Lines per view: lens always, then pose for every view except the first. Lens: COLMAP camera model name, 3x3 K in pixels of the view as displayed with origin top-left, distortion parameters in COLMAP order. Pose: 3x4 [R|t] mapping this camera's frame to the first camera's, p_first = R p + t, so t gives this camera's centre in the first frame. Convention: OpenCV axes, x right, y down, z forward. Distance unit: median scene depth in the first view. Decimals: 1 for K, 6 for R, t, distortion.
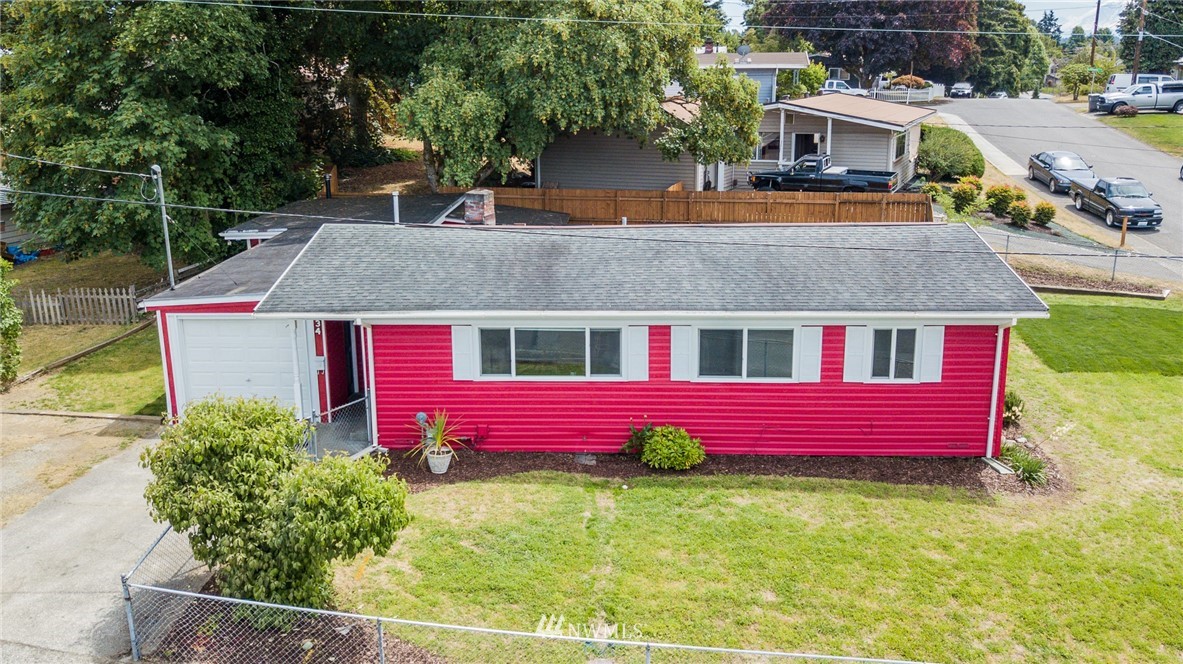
lens RADIAL K [[955.7, 0, 591.5], [0, 955.7, 332.0], [0, 0, 1]] dist [0.010434, 0.007993]
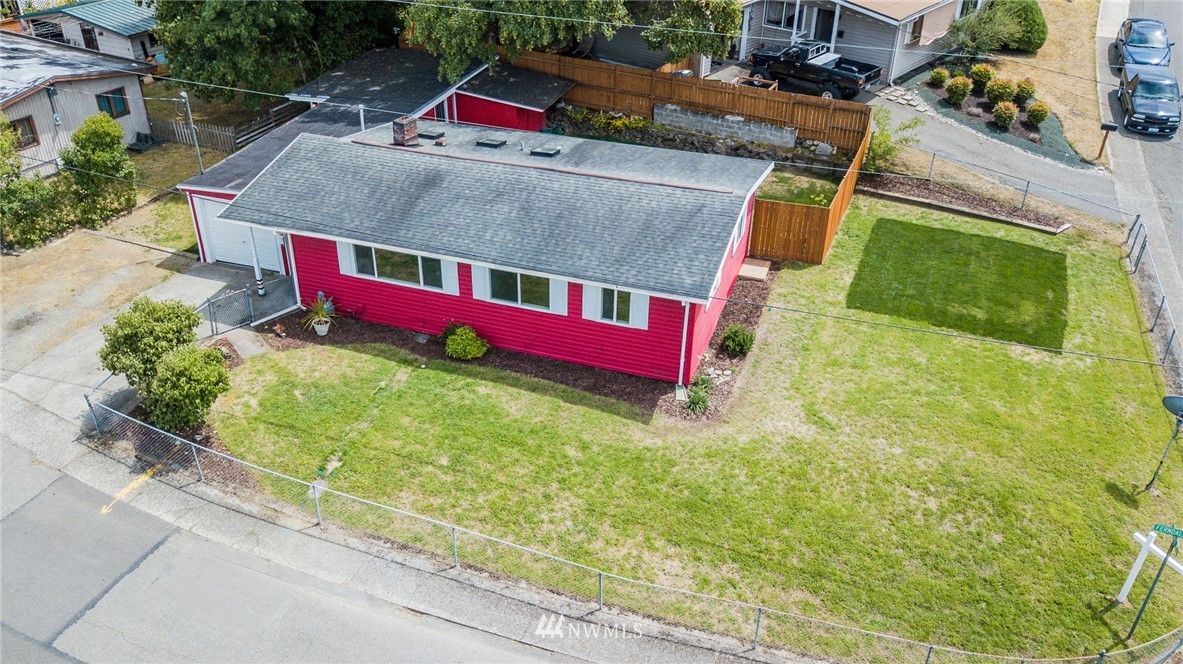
lens RADIAL K [[906.5, 0, 591.5], [0, 906.5, 332.0], [0, 0, 1]] dist [0.006098, 0.004453]
pose [[0.960157, 0.166122, -0.224727, 0.585782], [-0.092816, 0.948057, 0.304257, -0.343529], [0.263598, -0.271277, 0.925702, -0.257985]]
